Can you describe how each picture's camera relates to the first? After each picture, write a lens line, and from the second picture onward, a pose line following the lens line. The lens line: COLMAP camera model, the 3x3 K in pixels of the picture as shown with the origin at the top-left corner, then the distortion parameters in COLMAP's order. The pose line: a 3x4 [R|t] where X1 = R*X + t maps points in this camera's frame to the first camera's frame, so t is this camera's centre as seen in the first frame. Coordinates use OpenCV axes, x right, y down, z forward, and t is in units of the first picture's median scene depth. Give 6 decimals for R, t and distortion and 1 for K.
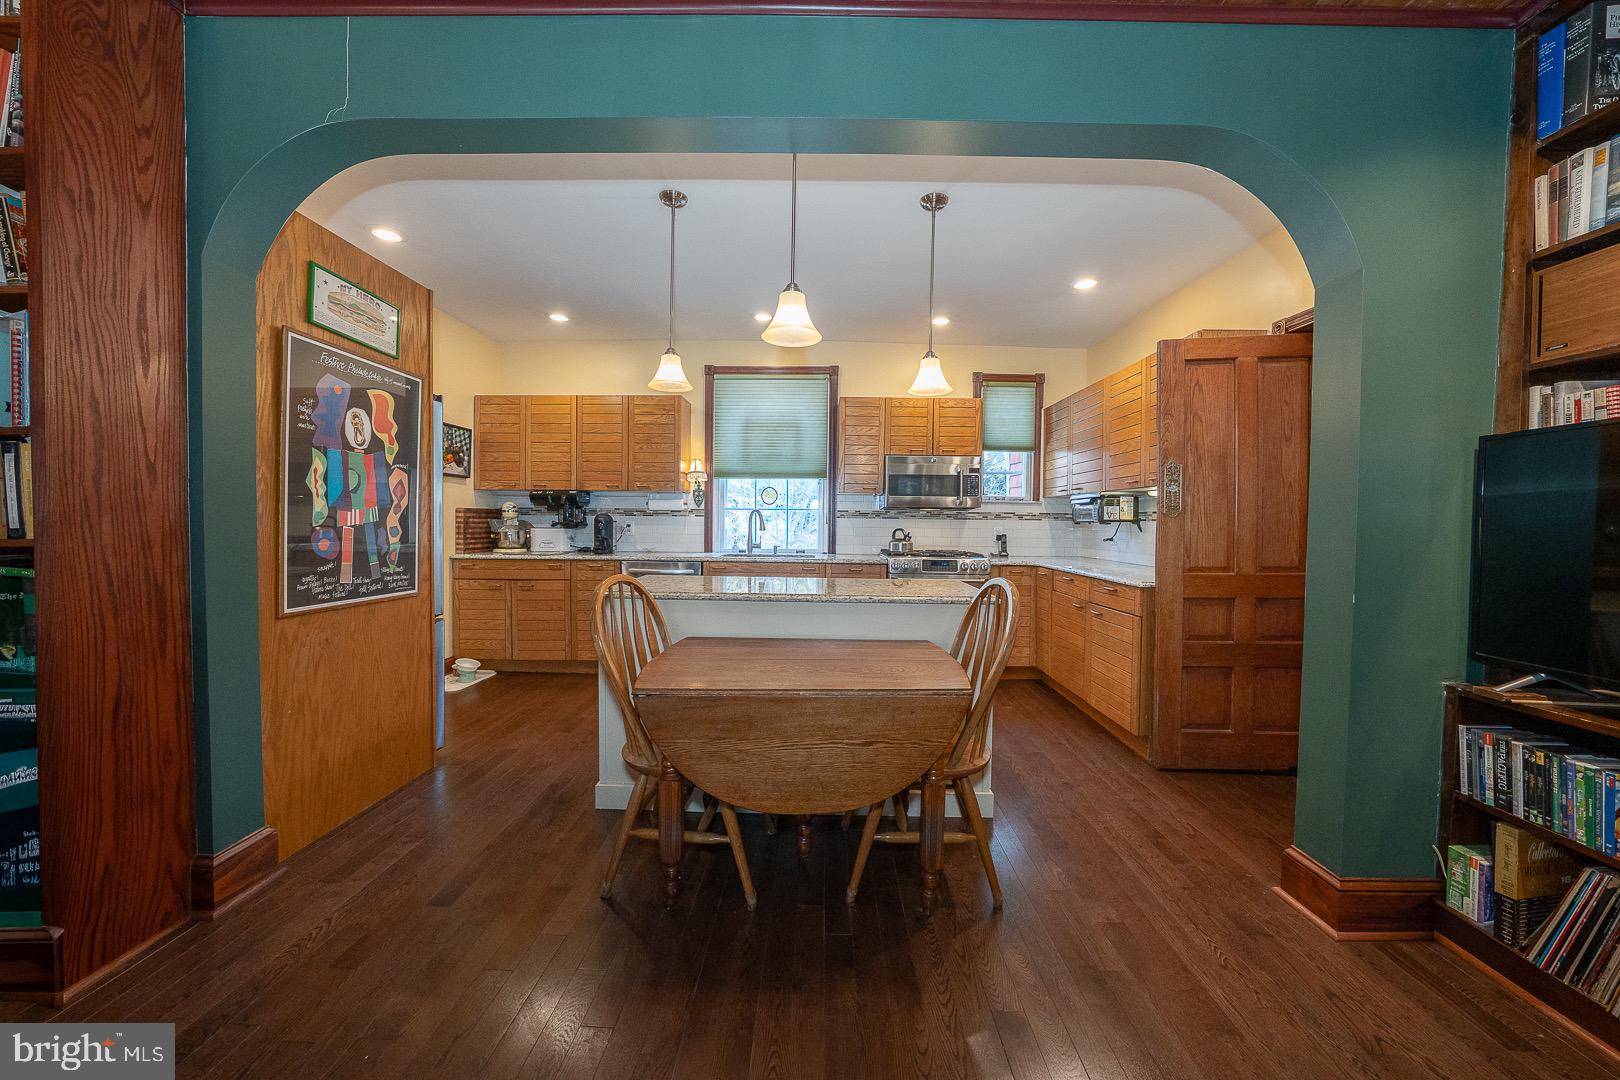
lens RADIAL K [[561.8, 0, 813.2], [0, 561.8, 534.6], [0, 0, 1]] dist [-0.023471, 0.005917]
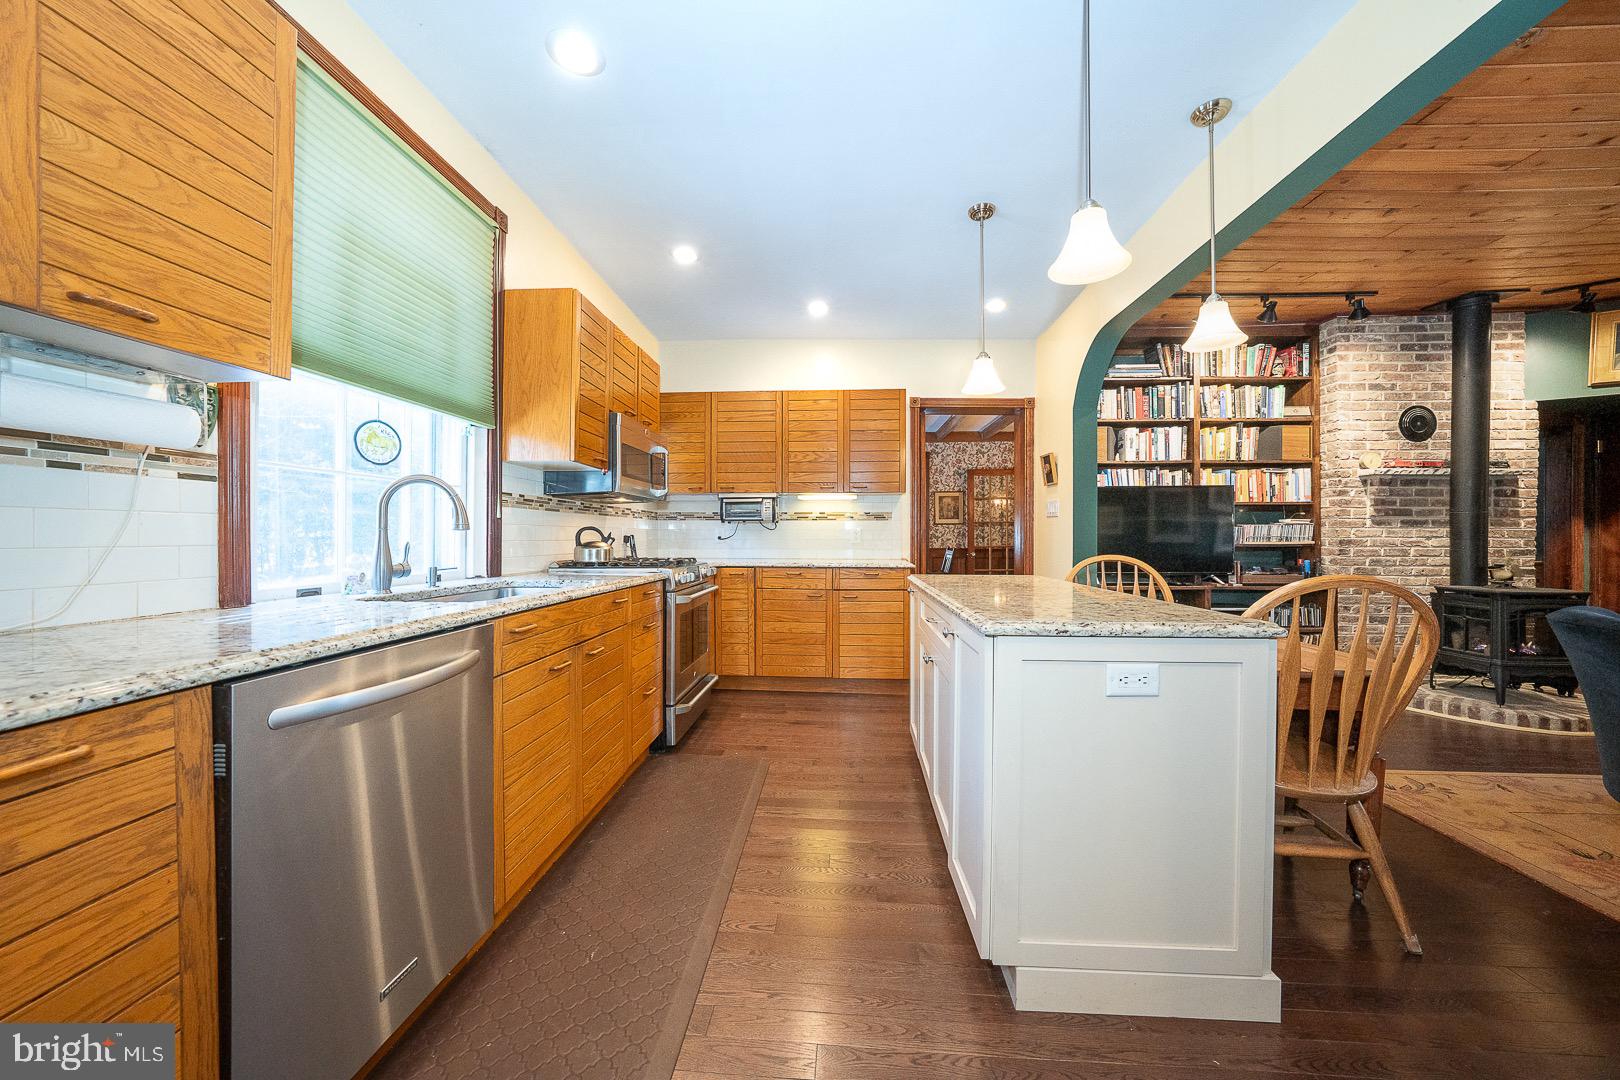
lens RADIAL K [[561.8, 0, 813.2], [0, 561.8, 534.6], [0, 0, 1]] dist [-0.023471, 0.005917]
pose [[0.051576, -0.009347, 0.998625, -0.460022], [0.020222, 0.999761, 0.008313, -0.001777], [-0.998464, 0.019765, 0.051752, 0.689348]]
